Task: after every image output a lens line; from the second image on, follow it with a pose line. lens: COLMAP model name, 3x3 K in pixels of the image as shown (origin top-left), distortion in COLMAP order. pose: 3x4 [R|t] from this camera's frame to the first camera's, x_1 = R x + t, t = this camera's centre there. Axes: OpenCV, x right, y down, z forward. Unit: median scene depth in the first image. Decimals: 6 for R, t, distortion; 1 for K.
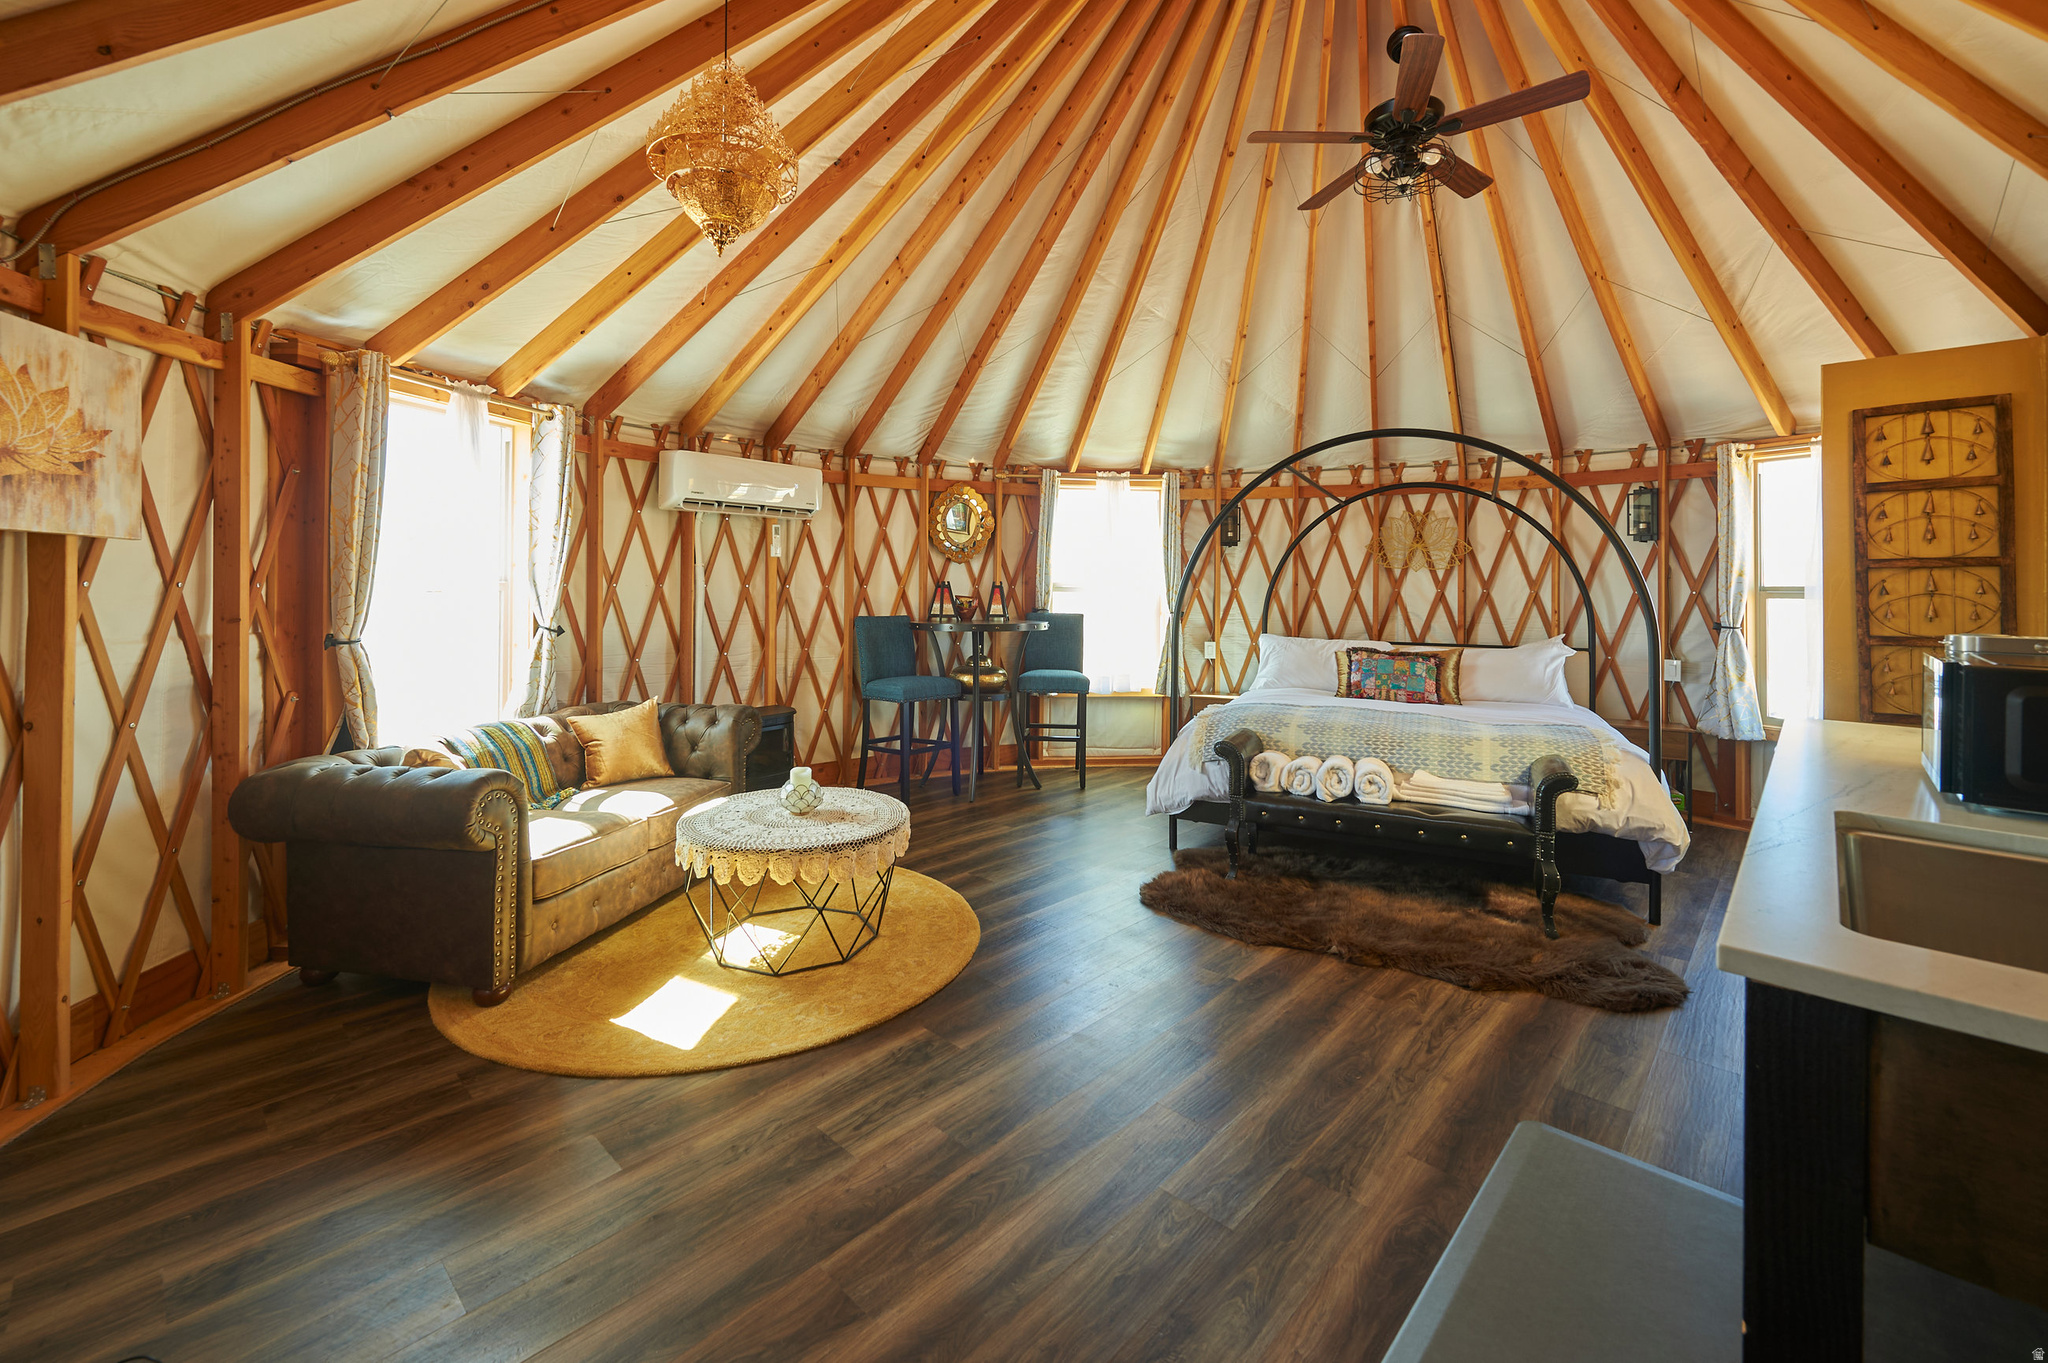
lens RADIAL K [[846.2, 0, 1018.8], [0, 846.2, 578.6], [0, 0, 1]] dist [0.001025, -0.000125]
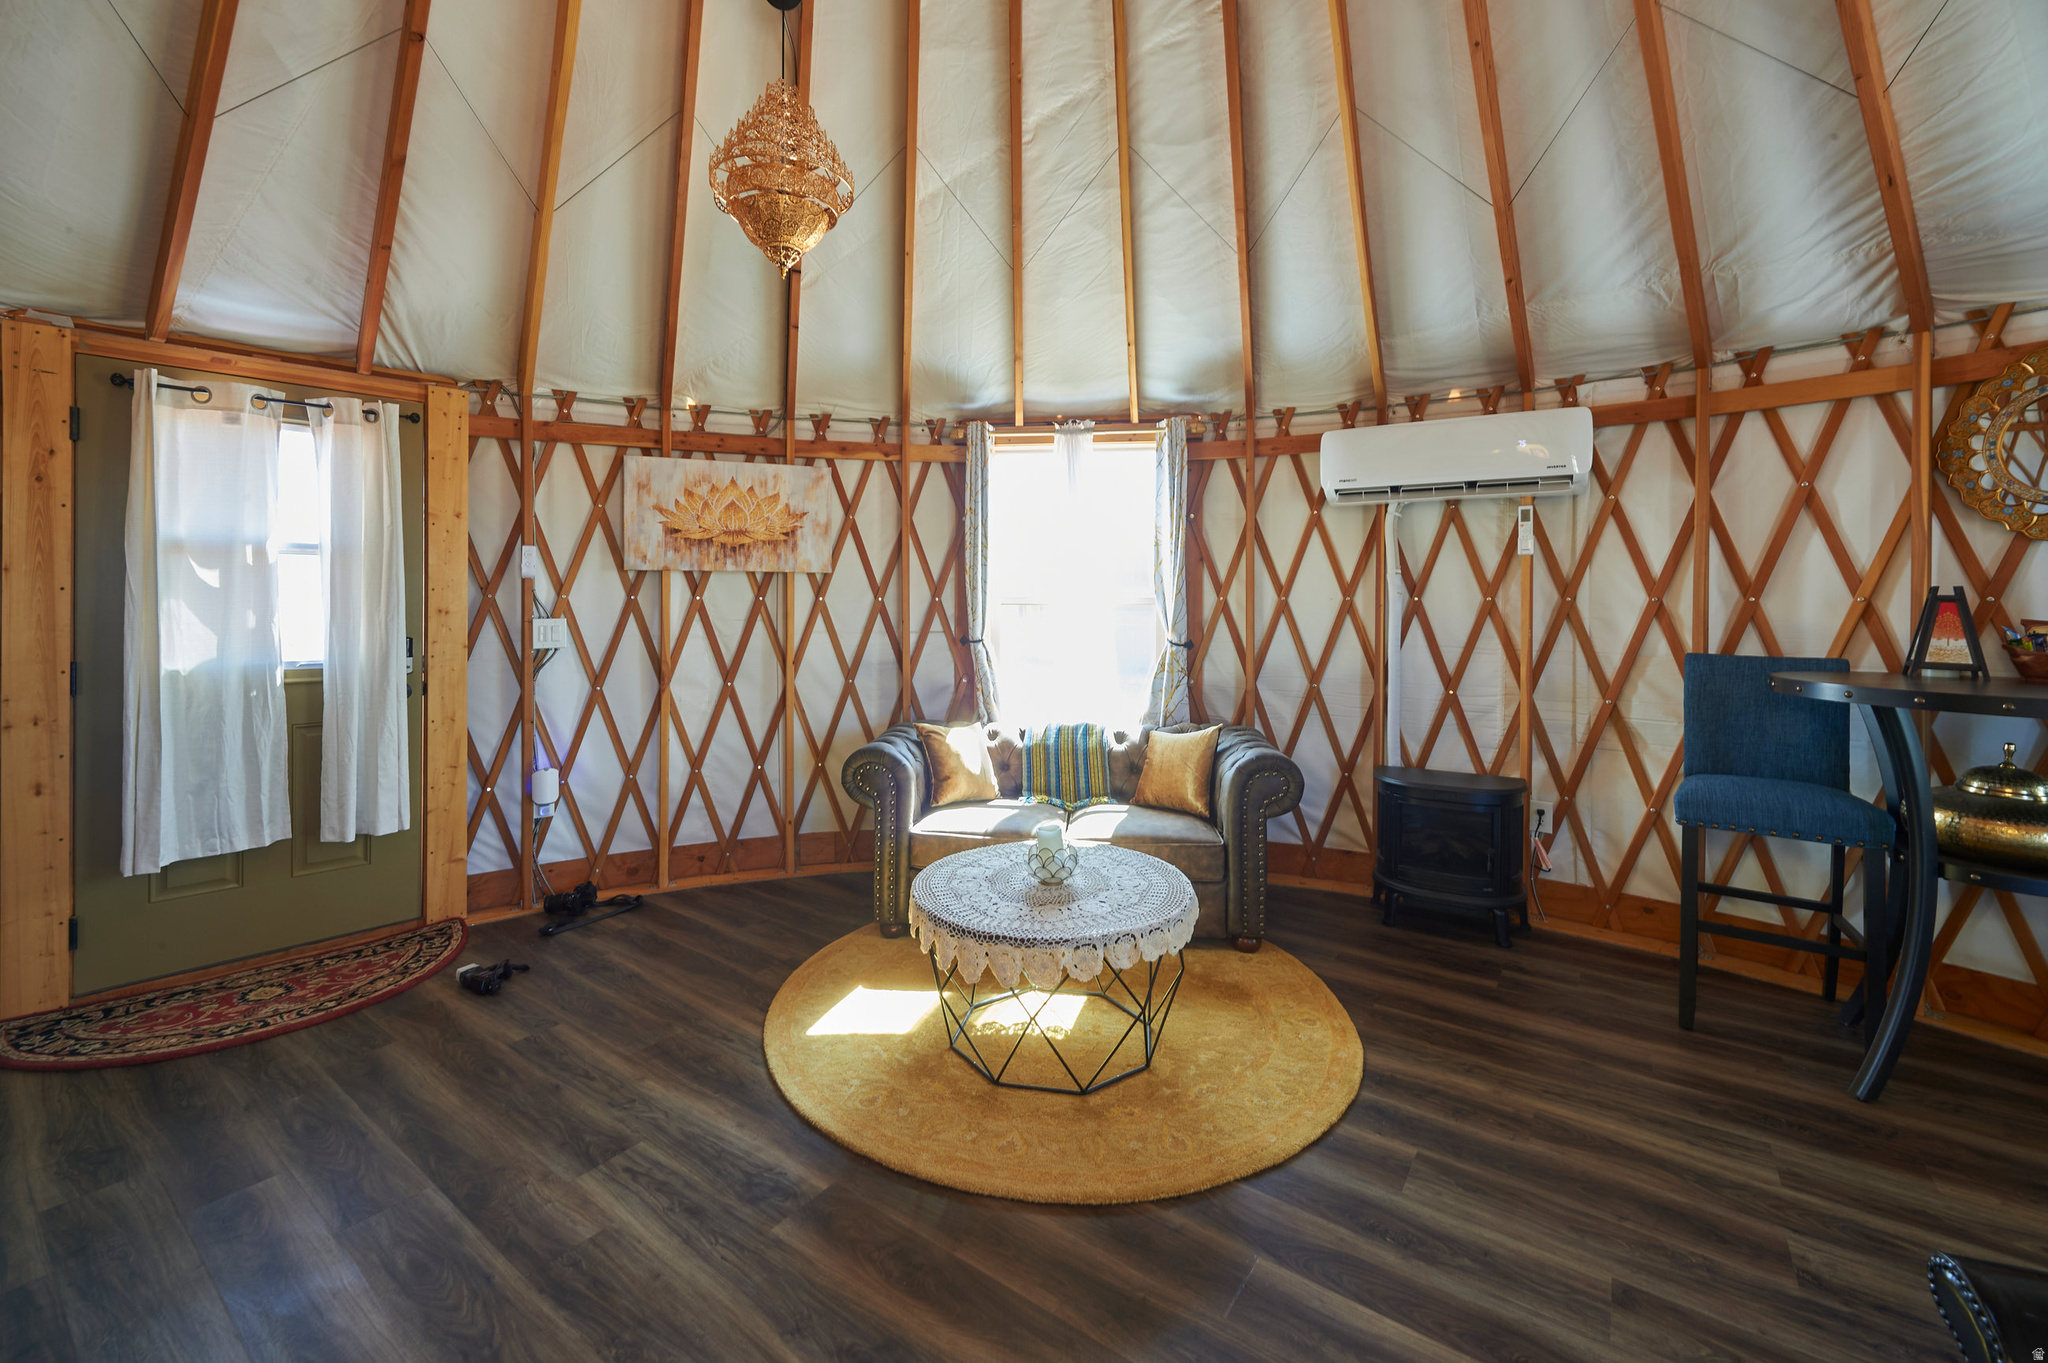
lens RADIAL K [[845.9, 0, 1023.3], [0, 845.9, 598.3], [0, 0, 1]] dist [-0.000832, -0.000239]
pose [[0.121533, -0.005592, -0.992572, 0.372548], [0.009781, 0.999942, -0.004436, 0.009065], [0.992539, -0.009169, 0.121581, 0.616603]]
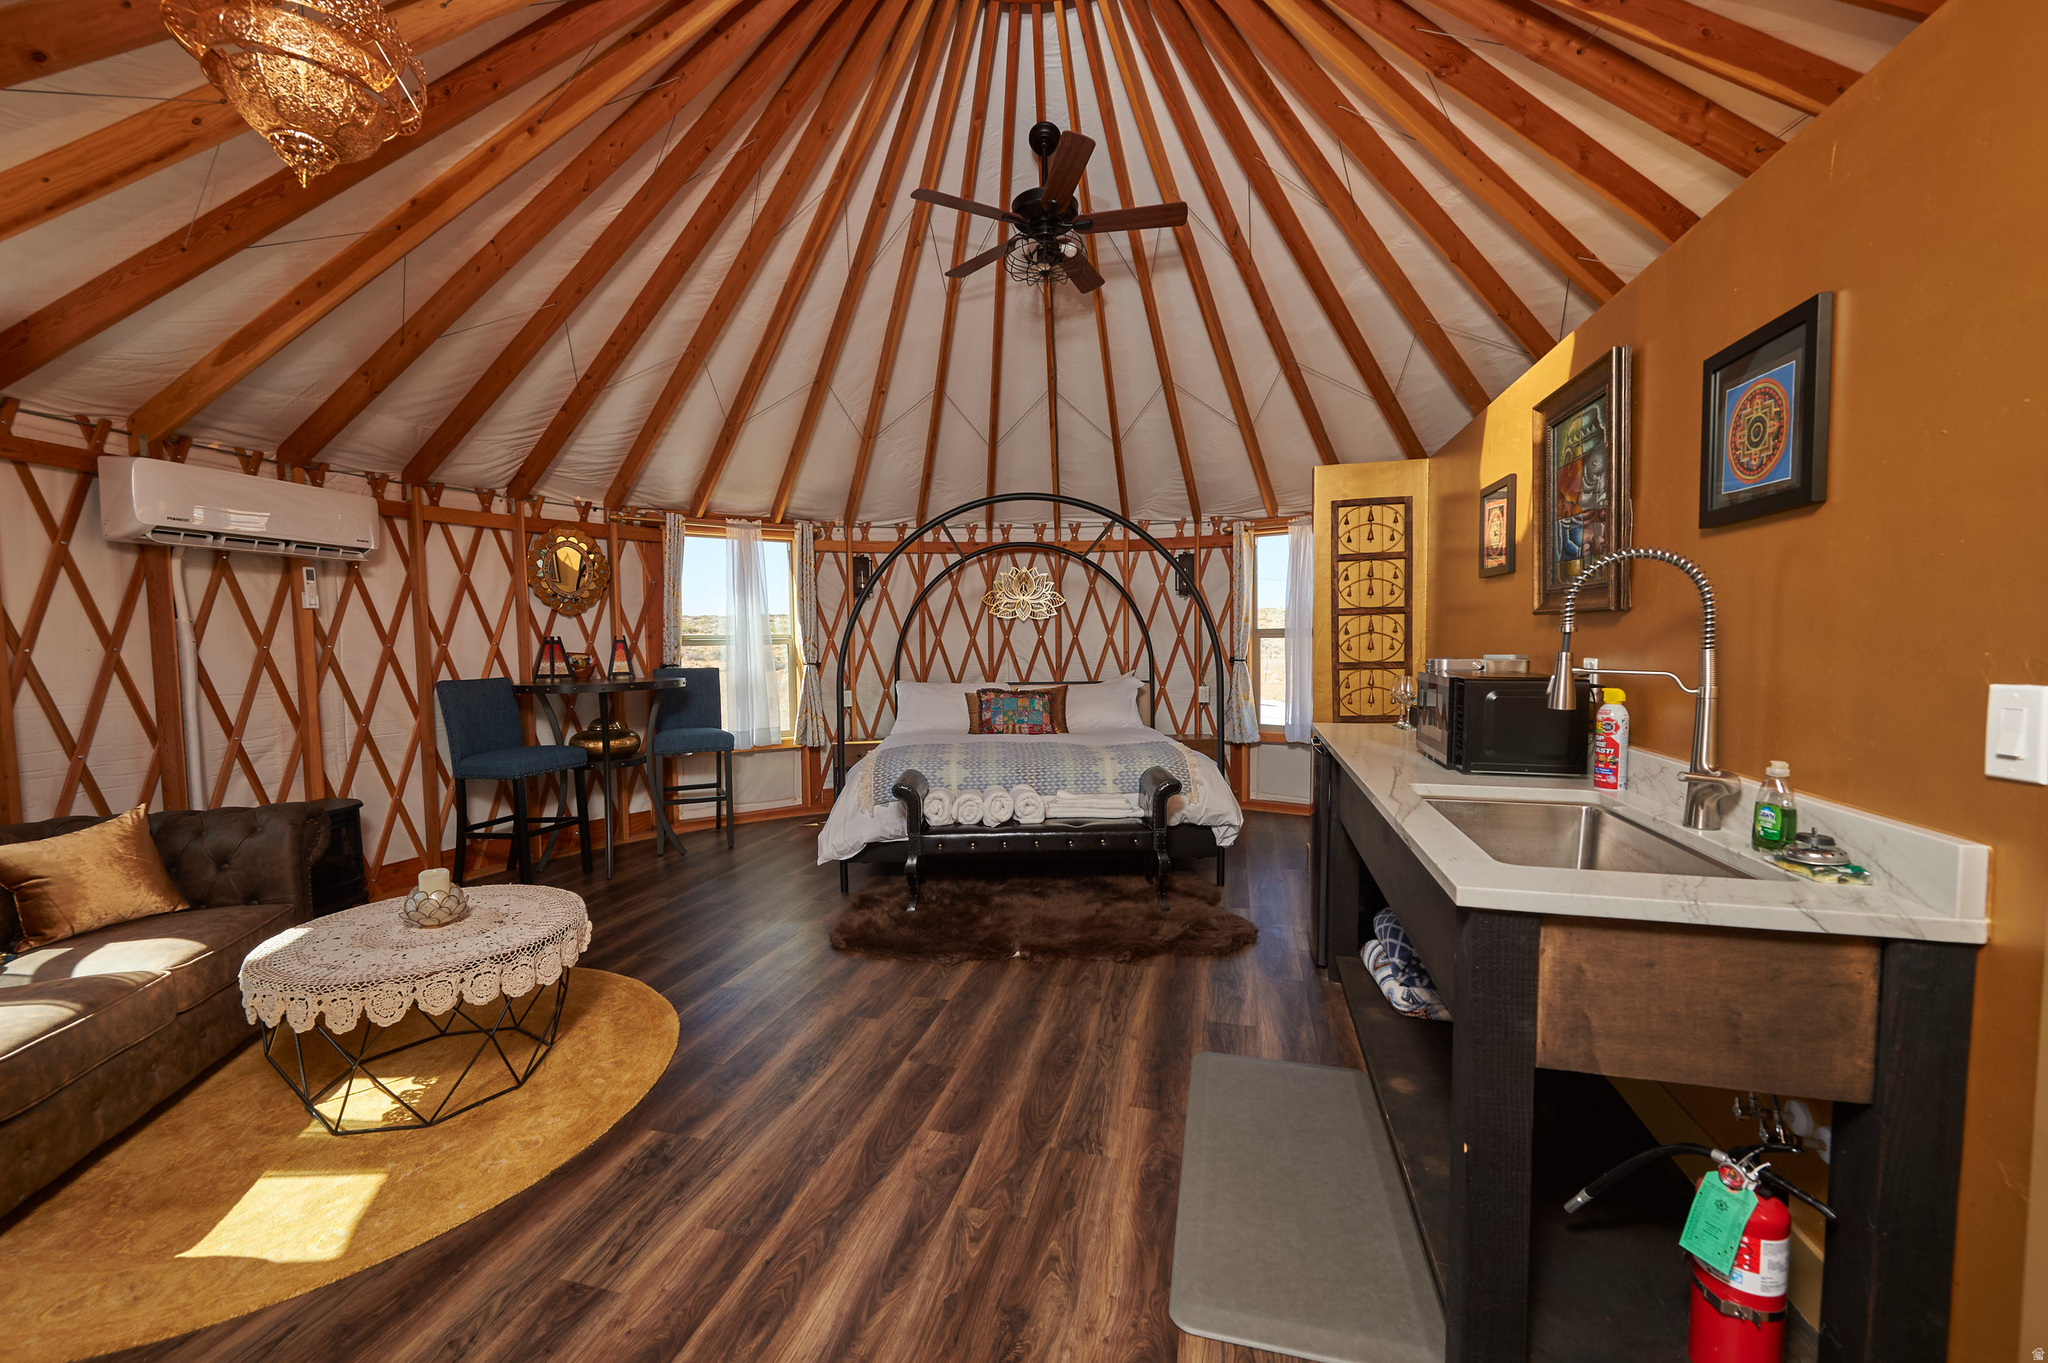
lens RADIAL K [[812.4, 0, 1015.0], [0, 812.4, 684.6], [0, 0, 1]] dist [0.001350, -0.000294]
pose [[0.878575, -0.046561, 0.475329, -0.091439], [0.014506, 0.997379, 0.070887, -0.000038], [-0.477383, -0.055385, 0.876948, 0.045042]]
